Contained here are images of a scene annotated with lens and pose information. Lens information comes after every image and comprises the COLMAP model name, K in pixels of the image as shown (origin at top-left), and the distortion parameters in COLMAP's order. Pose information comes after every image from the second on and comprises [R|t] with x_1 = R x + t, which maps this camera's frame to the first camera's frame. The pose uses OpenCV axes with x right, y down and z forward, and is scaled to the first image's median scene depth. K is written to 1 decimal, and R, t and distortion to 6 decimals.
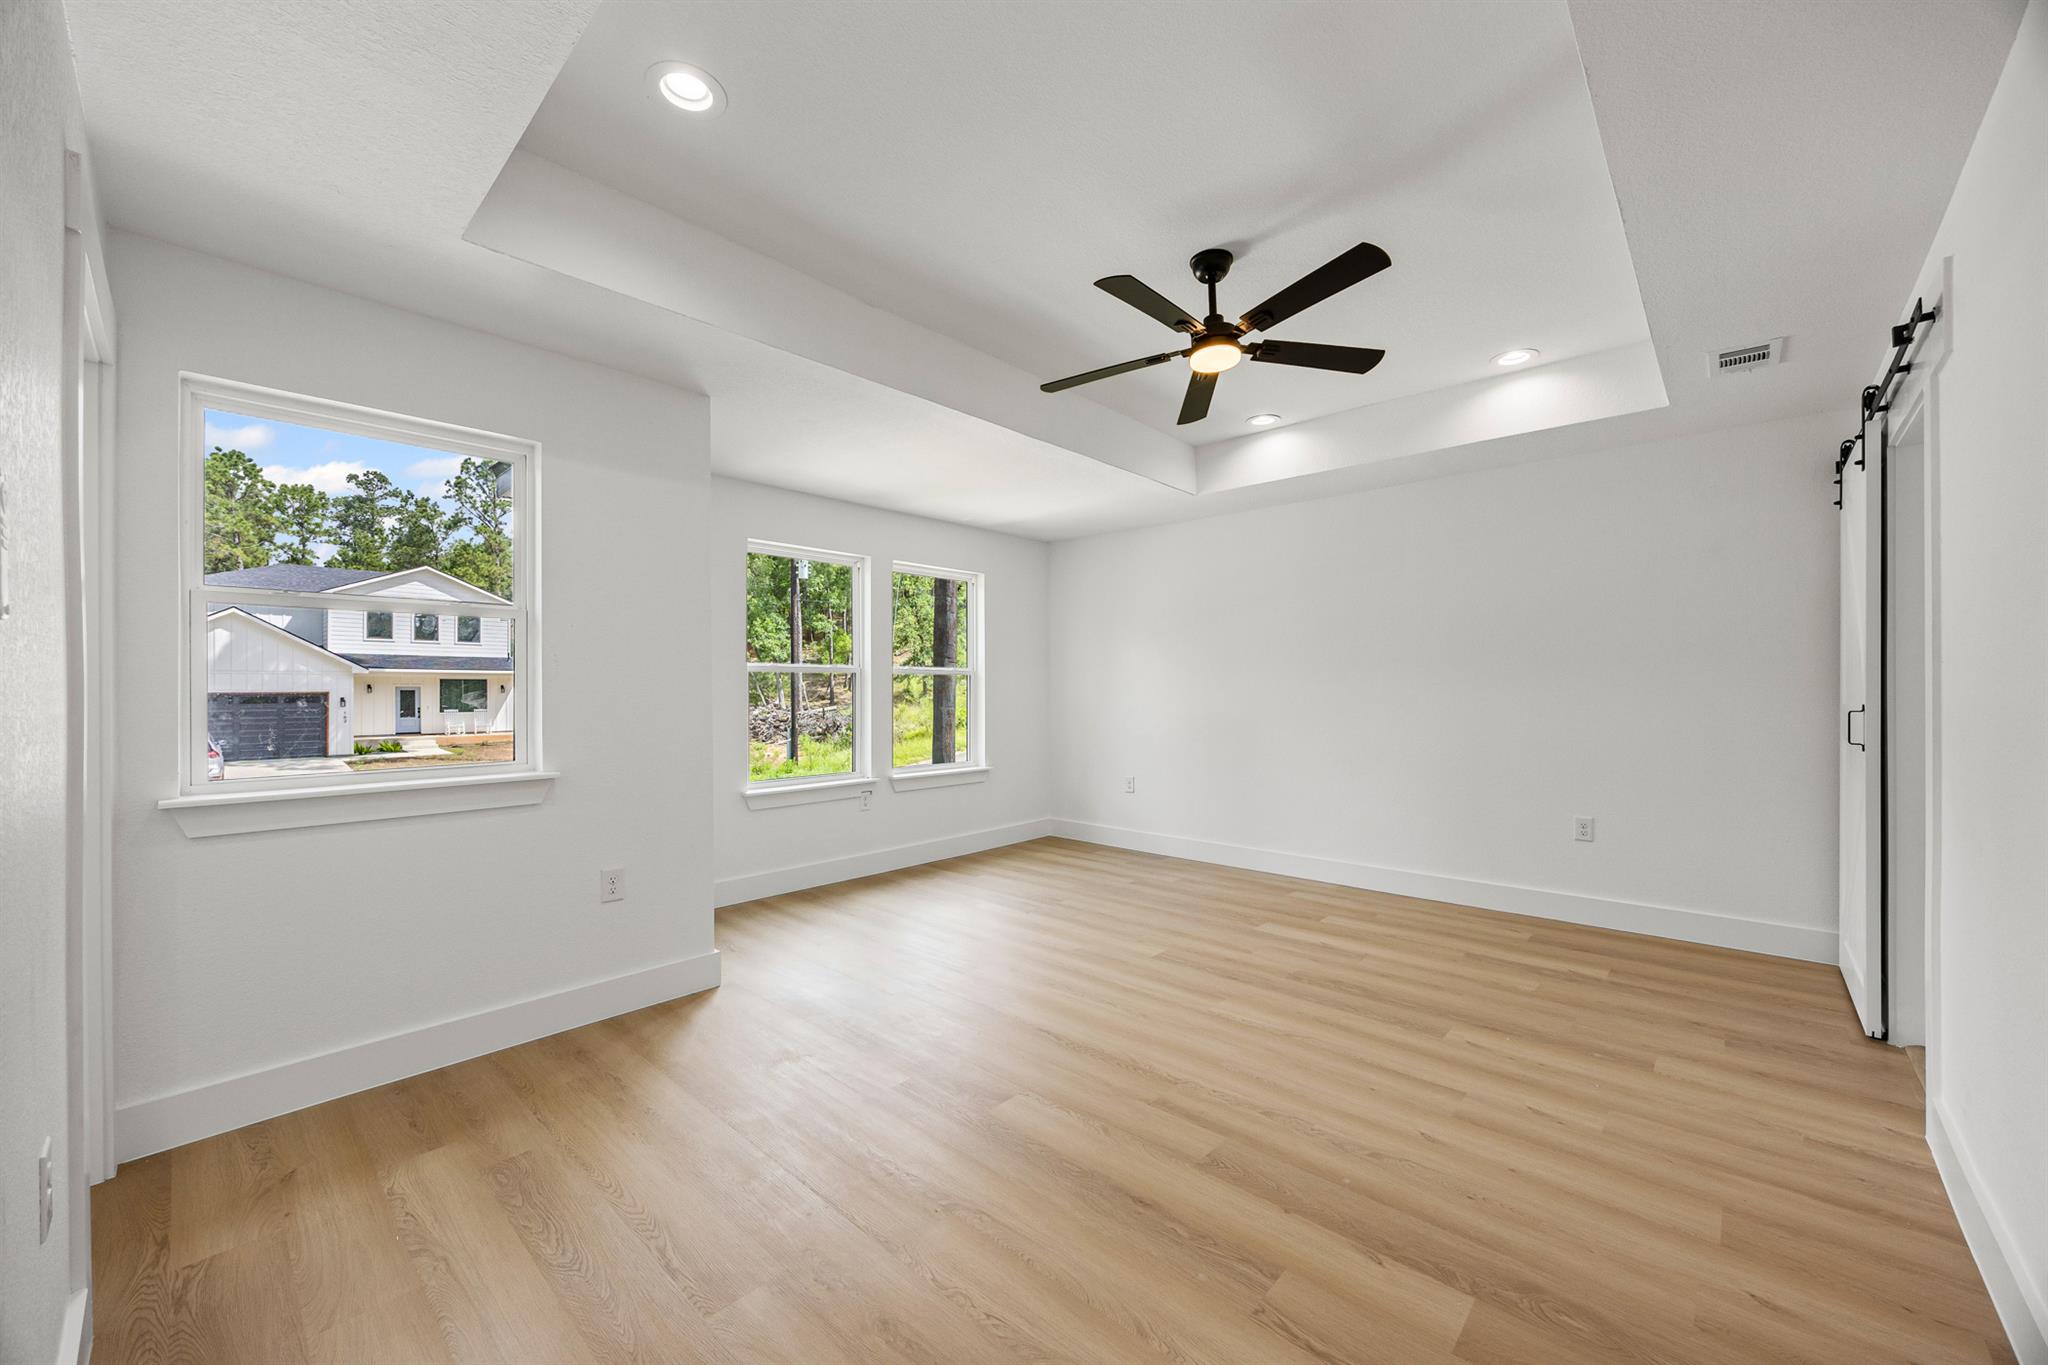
lens RADIAL K [[782.4, 0, 1020.8], [0, 782.4, 692.7], [0, 0, 1]] dist [-0.000645, 0.000519]
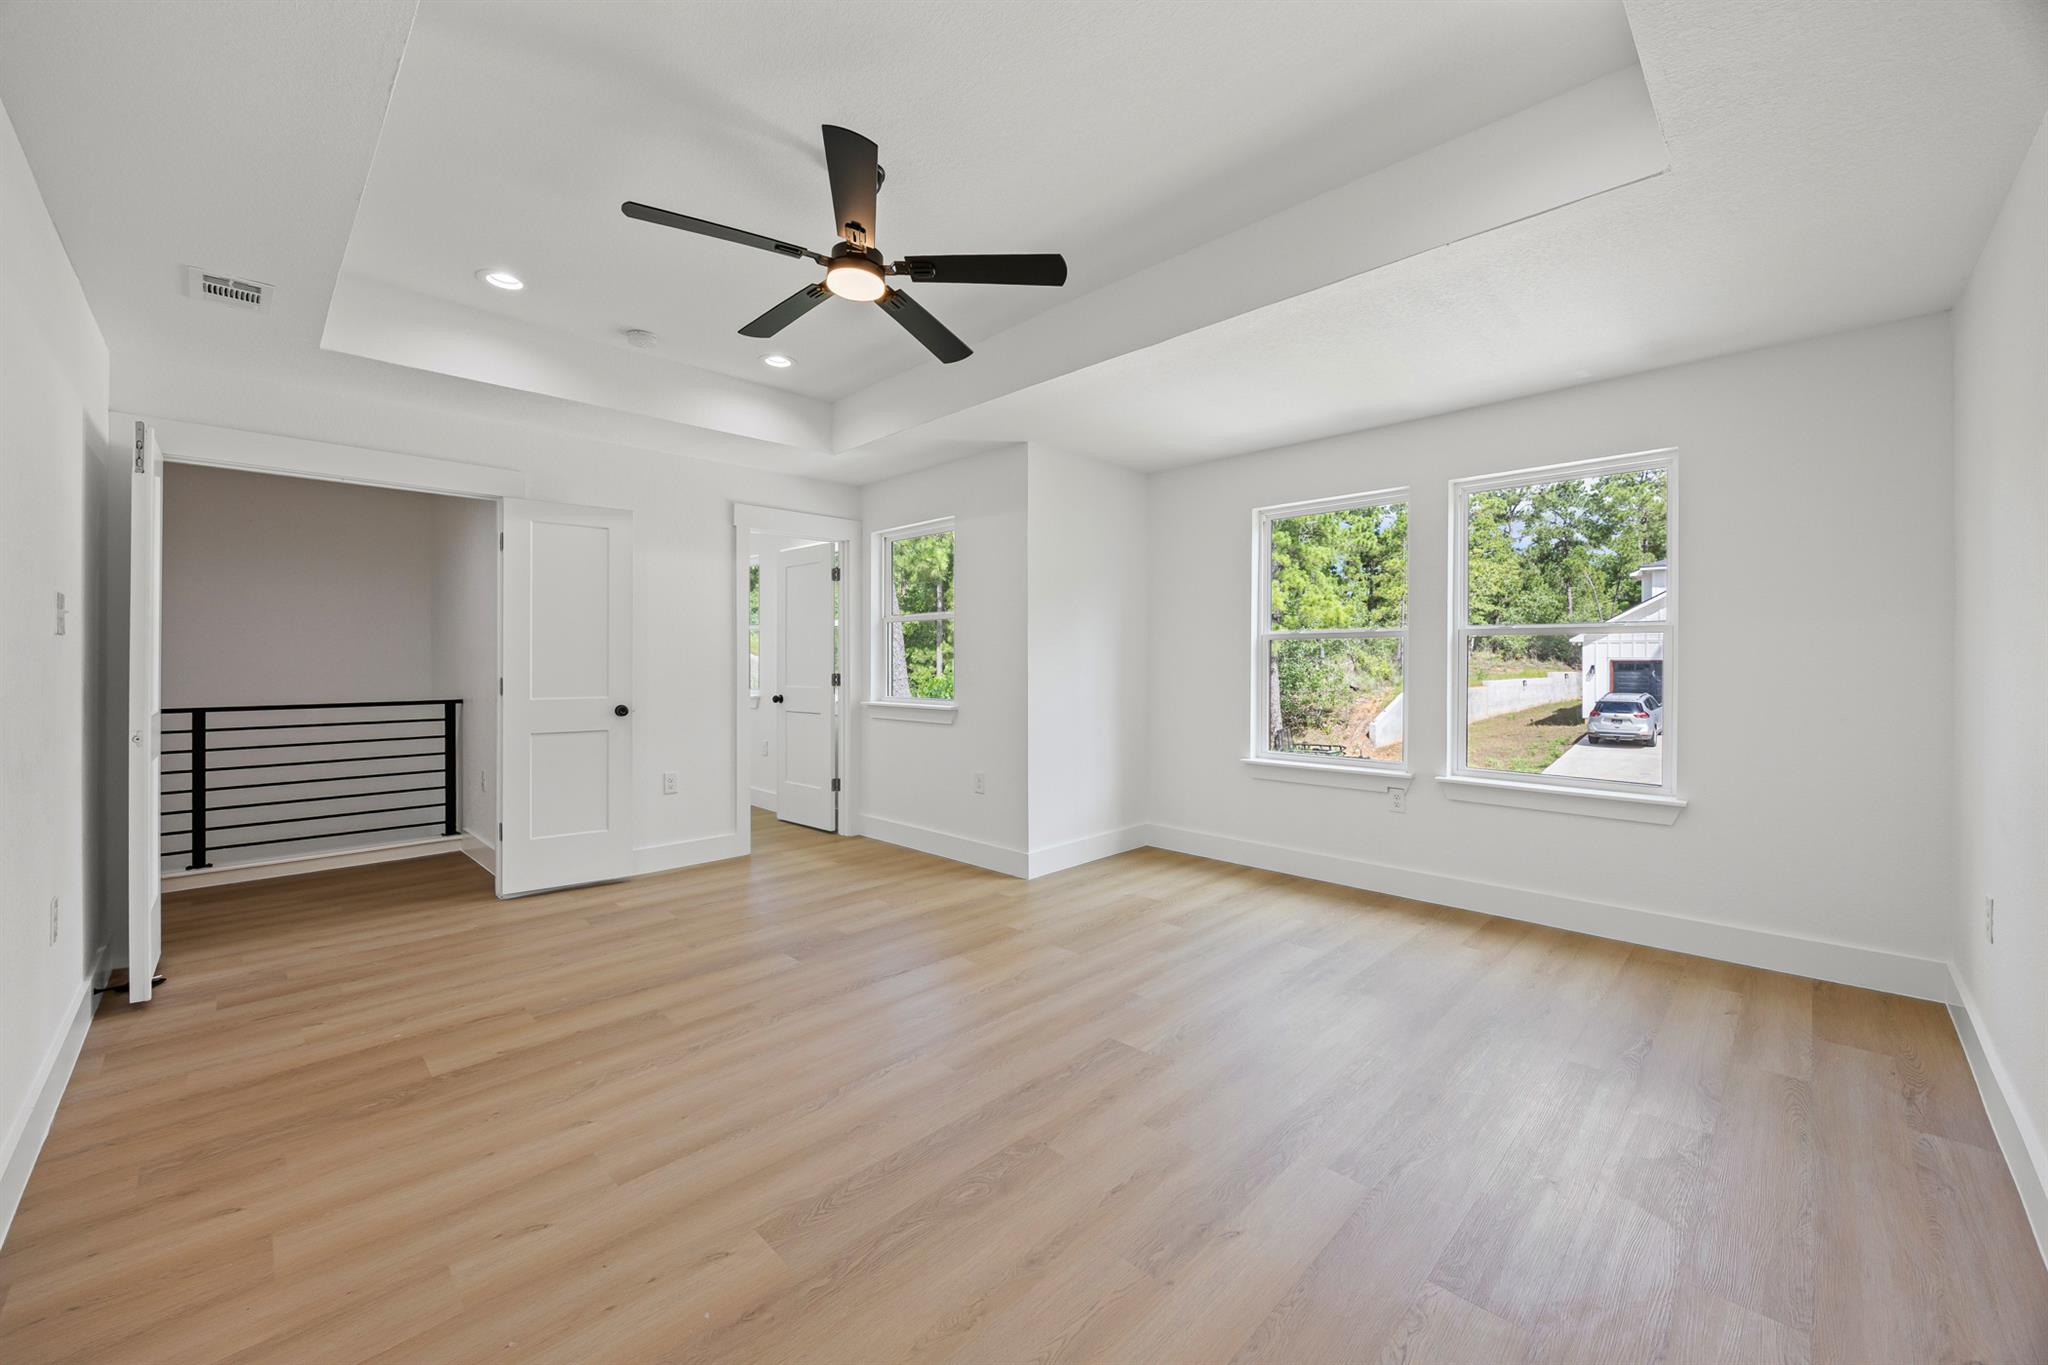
lens RADIAL K [[782.4, 0, 1018.9], [0, 782.4, 669.3], [0, 0, 1]] dist [-0.000645, 0.000519]
pose [[-0.037169, 0.012061, -0.999236, 1.467883], [0.000630, 0.999927, 0.012046, -0.007878], [0.999309, -0.000182, -0.037174, 1.581917]]
